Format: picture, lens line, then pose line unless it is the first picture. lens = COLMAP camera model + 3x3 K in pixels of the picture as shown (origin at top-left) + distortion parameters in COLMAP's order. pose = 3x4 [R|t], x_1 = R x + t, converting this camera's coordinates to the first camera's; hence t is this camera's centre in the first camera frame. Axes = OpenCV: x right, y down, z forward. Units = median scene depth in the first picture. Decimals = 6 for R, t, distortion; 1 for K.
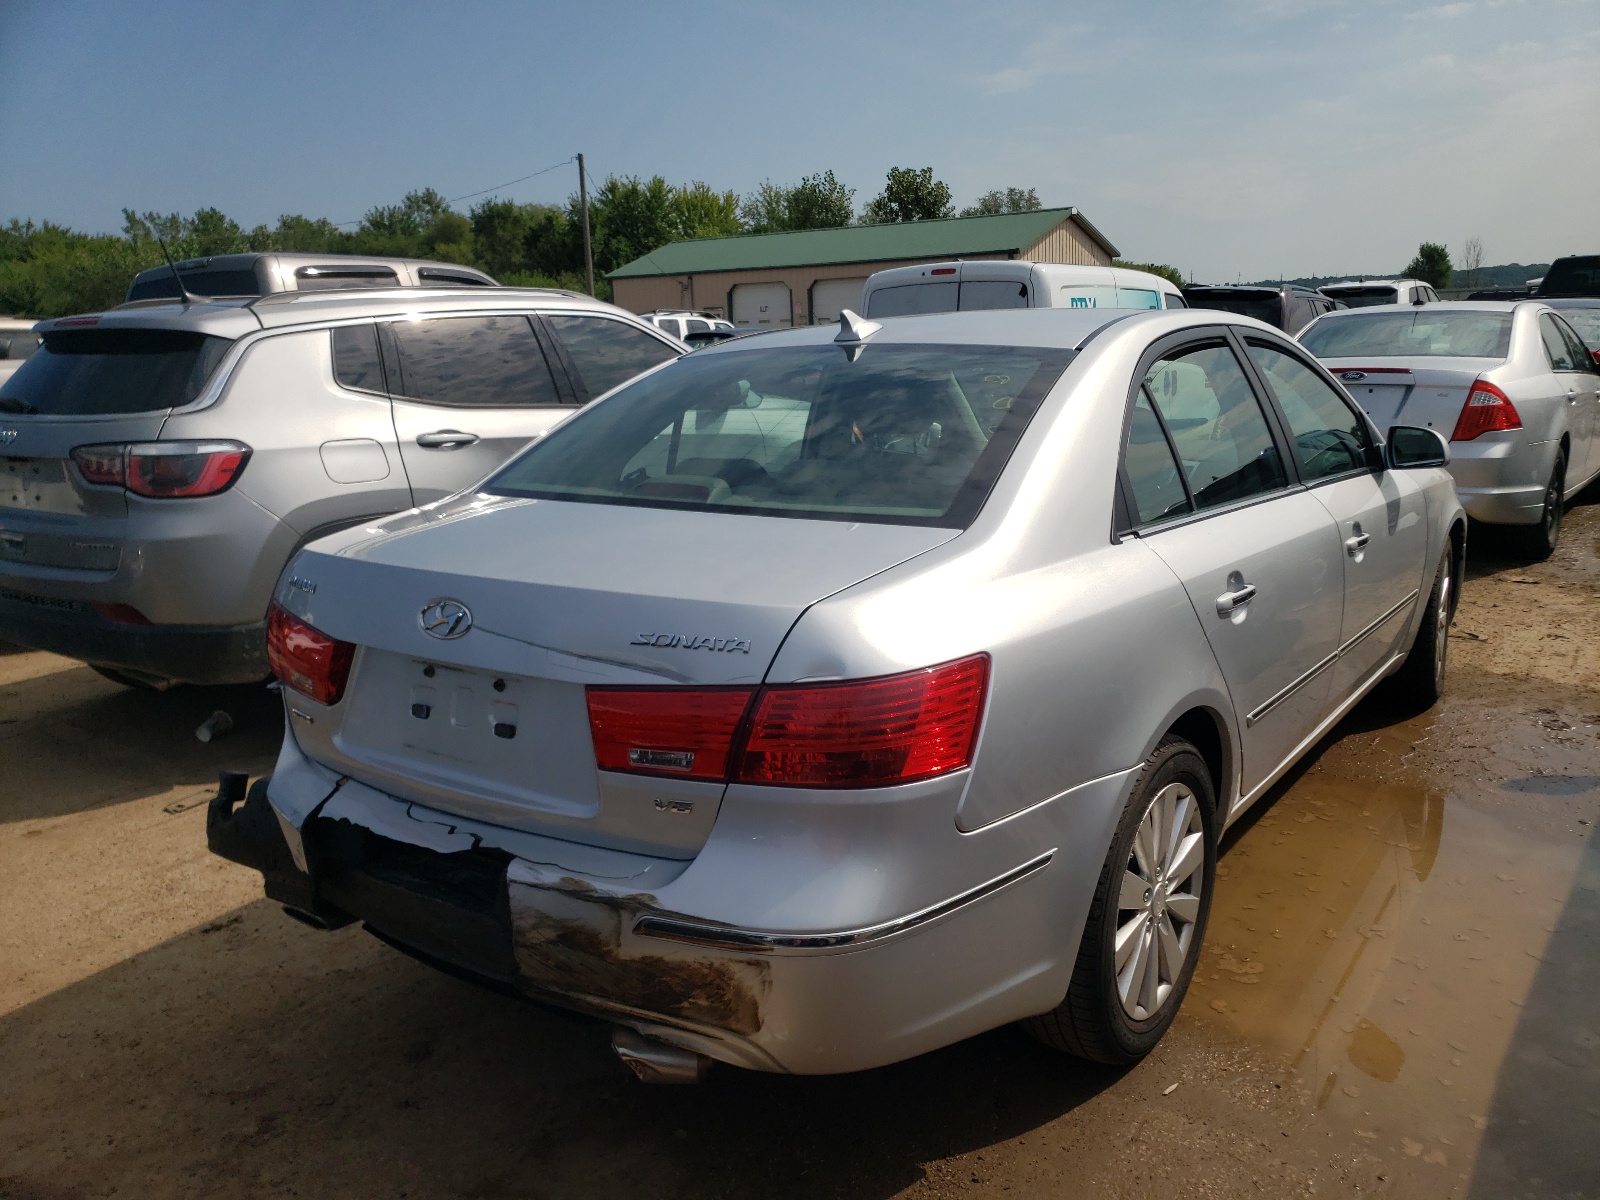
lens RADIAL K [[1203.3, 0, 800.0], [0, 1203.3, 600.0], [0, 0, 1]] dist [0.004344, -0.001661]
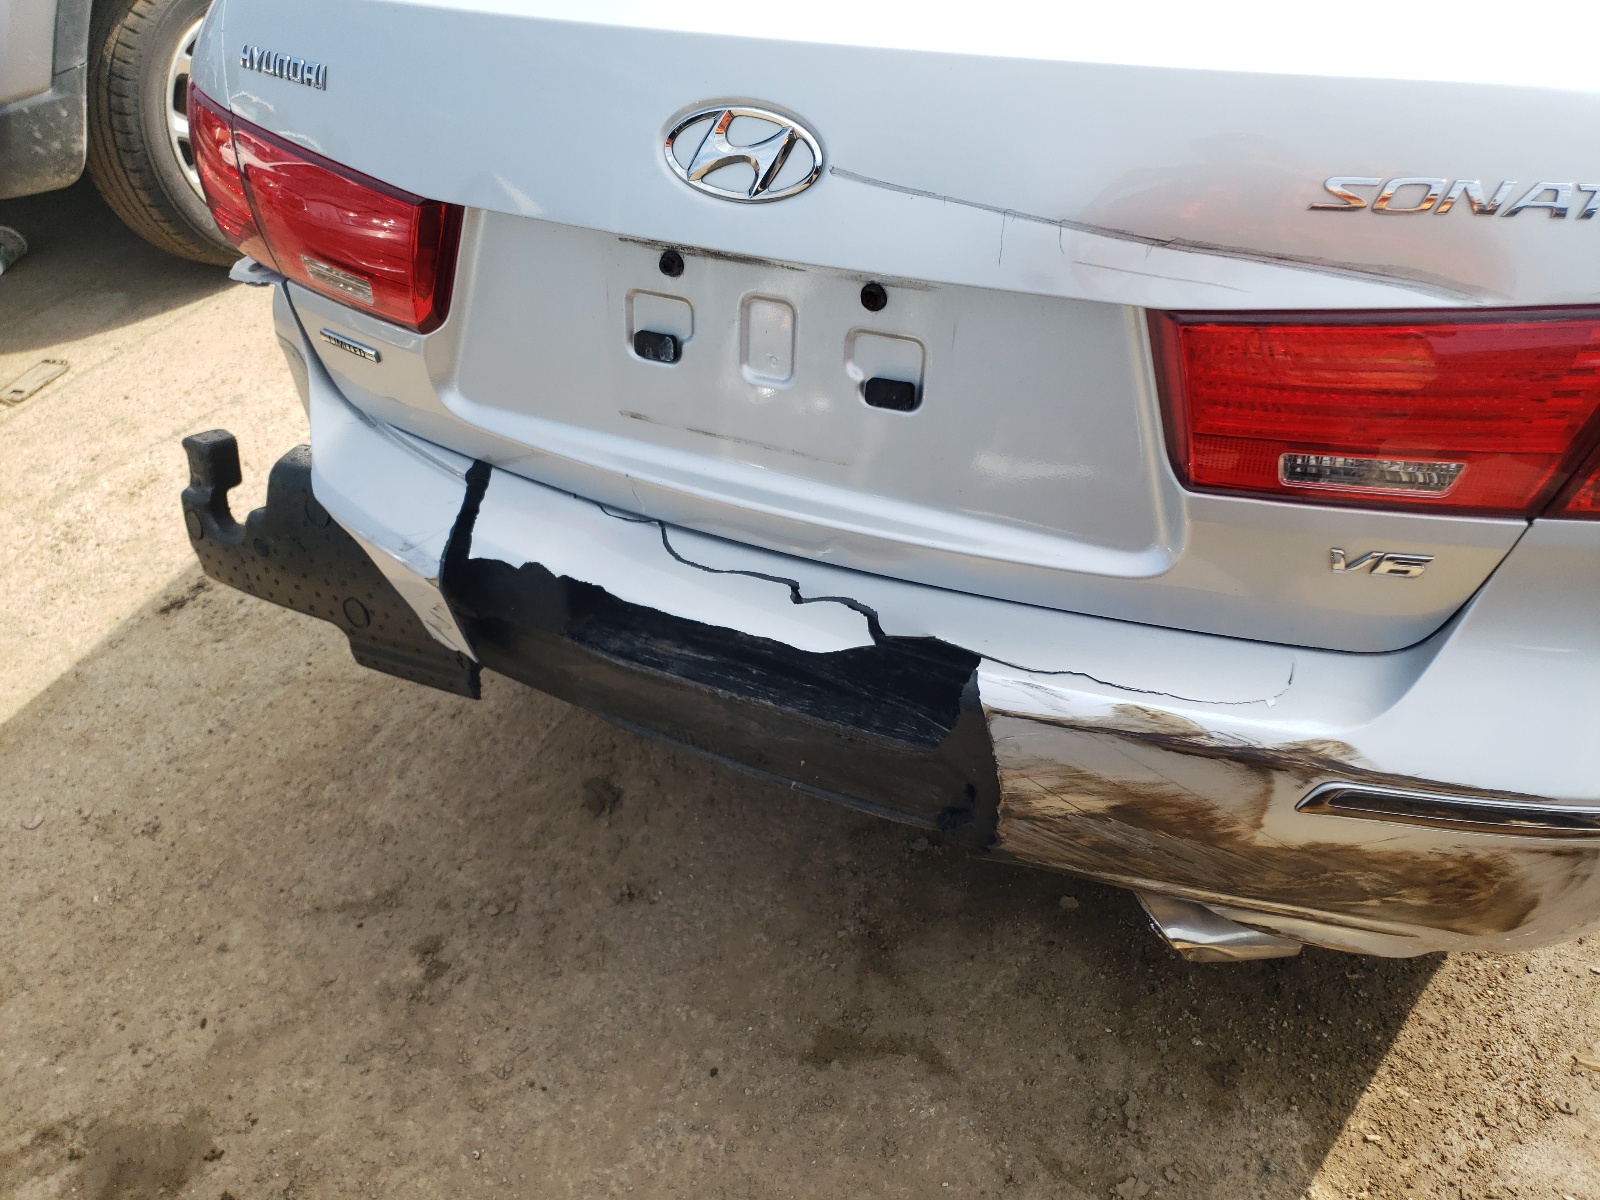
lens RADIAL K [[1288.5, 0, 826.8], [0, 1288.5, 627.2], [0, 0, 1]] dist [-0.010424, -0.007440]
pose [[0.987776, -0.117951, 0.101908, -0.333343], [0.057827, 0.884405, 0.463124, -0.046905], [-0.144754, -0.451570, 0.880415, 0.512791]]
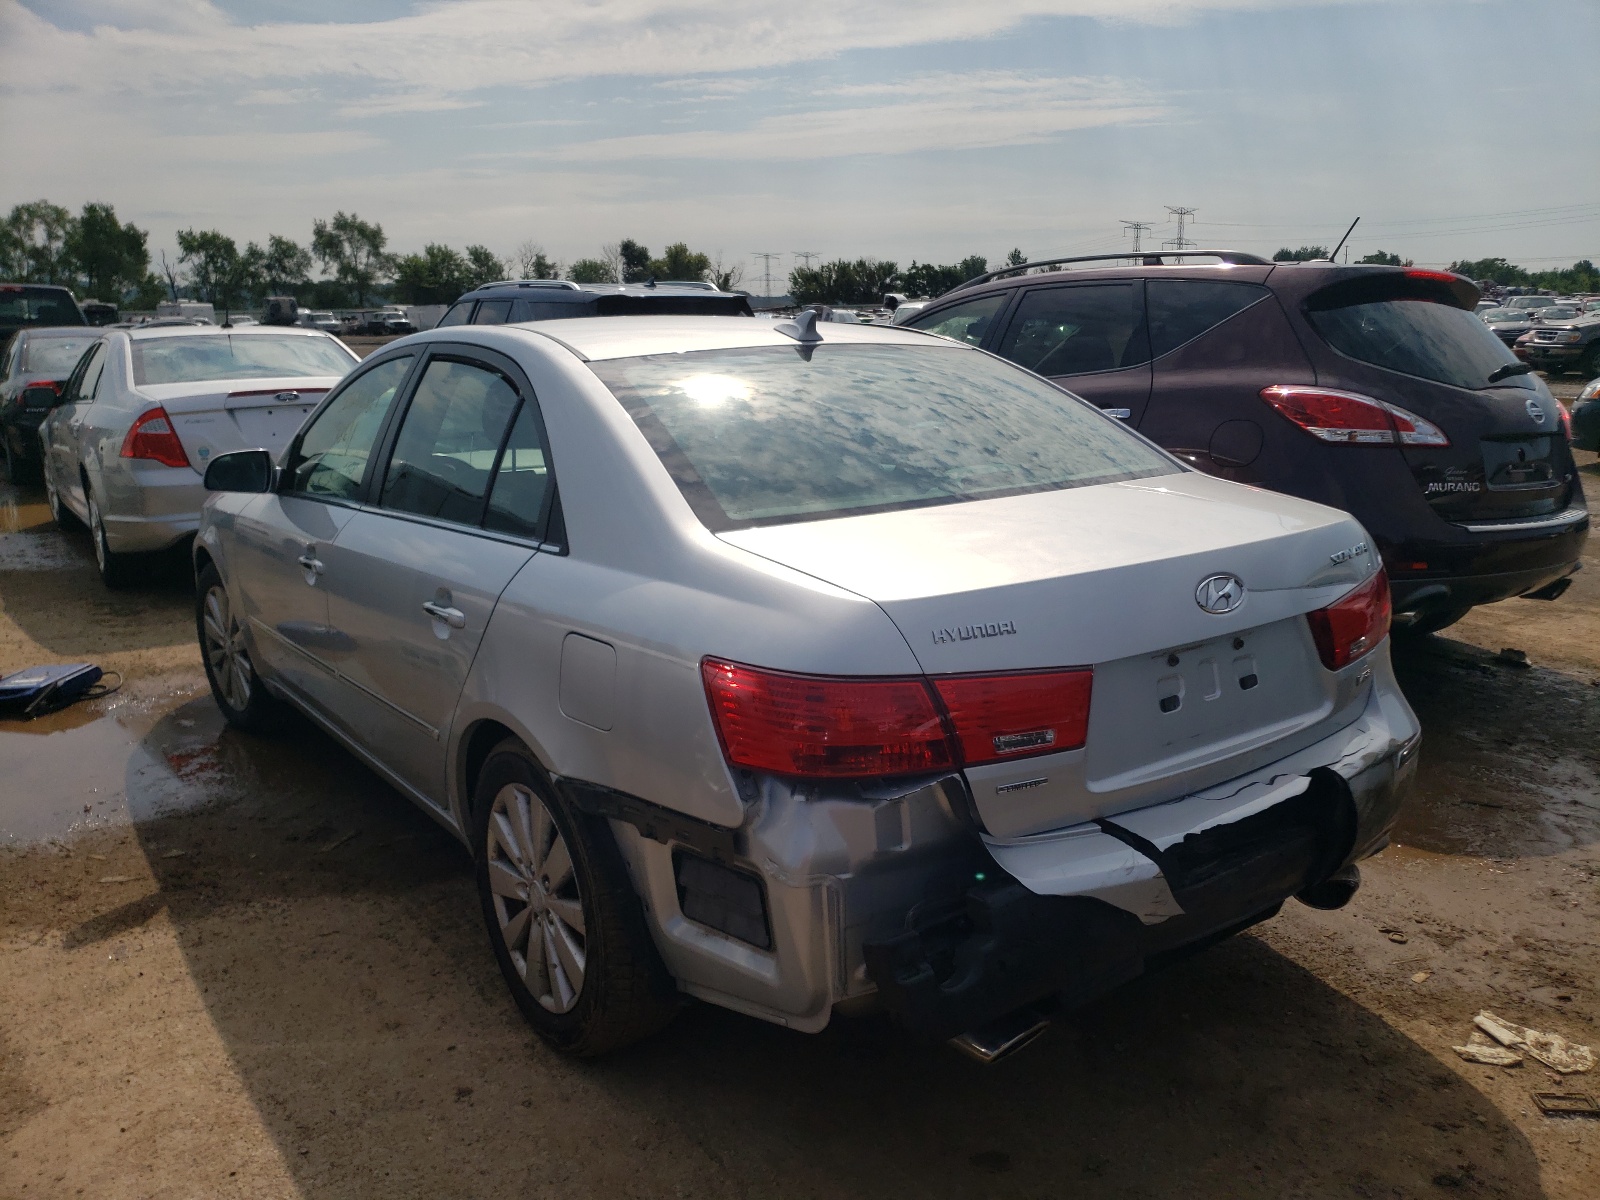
lens RADIAL K [[1288.5, 0, 826.8], [0, 1288.5, 627.2], [0, 0, 1]] dist [-0.010424, -0.007440]
pose [[0.284914, -0.178728, 0.941743, -1.440835], [0.205995, 0.970925, 0.121945, -0.159847], [-0.936157, 0.159251, 0.313447, 0.983337]]
